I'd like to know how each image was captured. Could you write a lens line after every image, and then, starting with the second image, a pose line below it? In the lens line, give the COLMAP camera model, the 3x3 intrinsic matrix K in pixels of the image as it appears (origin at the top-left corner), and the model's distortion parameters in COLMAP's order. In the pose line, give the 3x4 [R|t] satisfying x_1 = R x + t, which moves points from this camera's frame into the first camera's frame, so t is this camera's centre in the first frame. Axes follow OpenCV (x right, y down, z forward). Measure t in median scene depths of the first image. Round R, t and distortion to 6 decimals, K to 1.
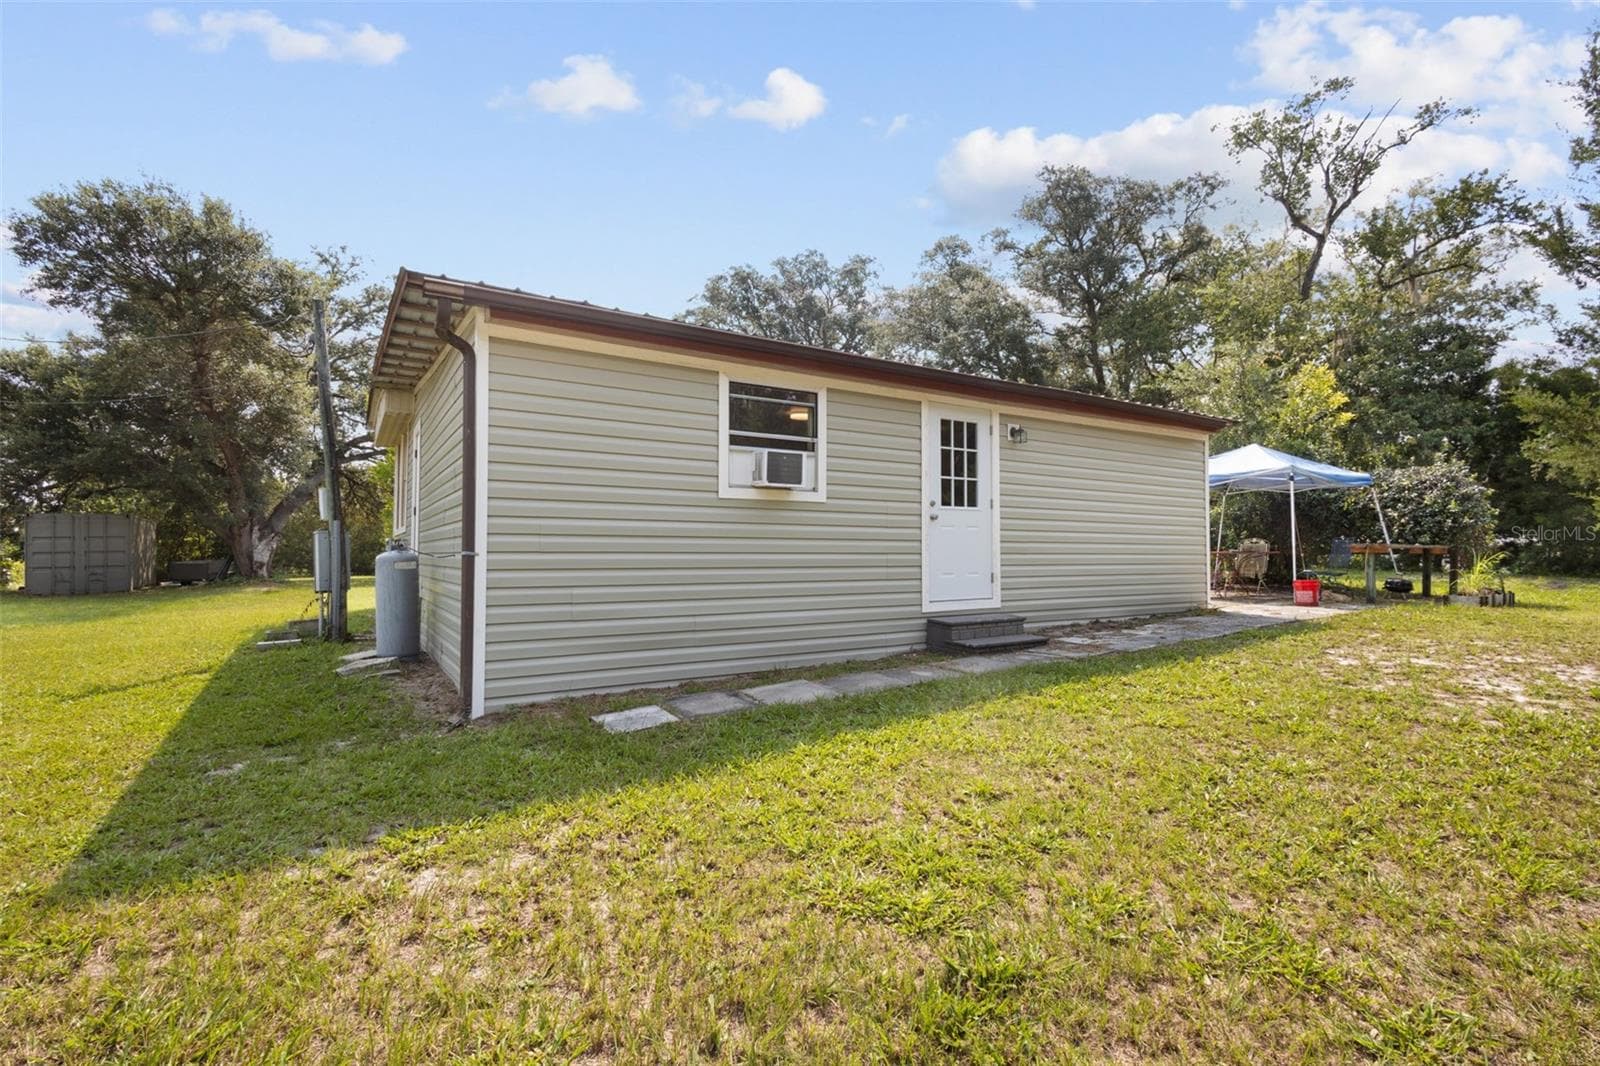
lens RADIAL K [[732.4, 0, 802.0], [0, 732.4, 546.2], [0, 0, 1]] dist [0.000595, -0.000312]
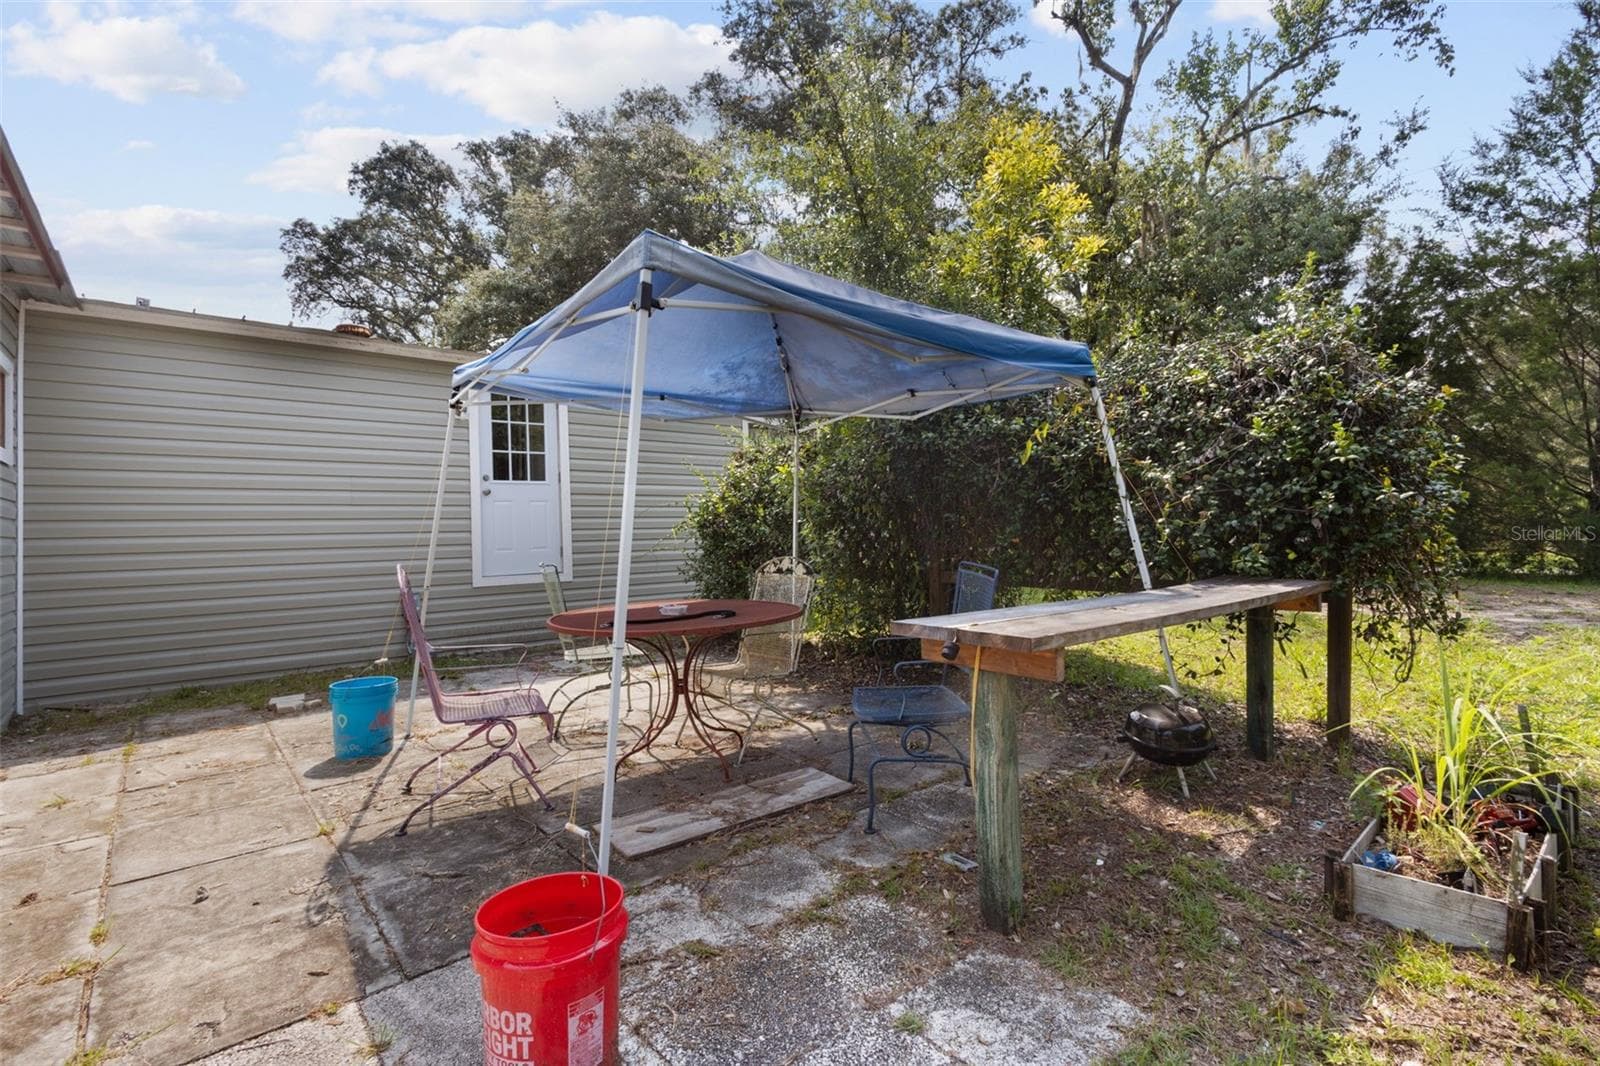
lens RADIAL K [[814.1, 0, 800.0], [0, 814.1, 533.0], [0, 0, 1]] dist [0.001452, 0.000158]
pose [[0.984174, -0.022048, 0.175829, 0.303365], [0.021722, 0.999757, 0.003777, -0.012469], [-0.175870, 0.000102, 0.984413, 0.351166]]
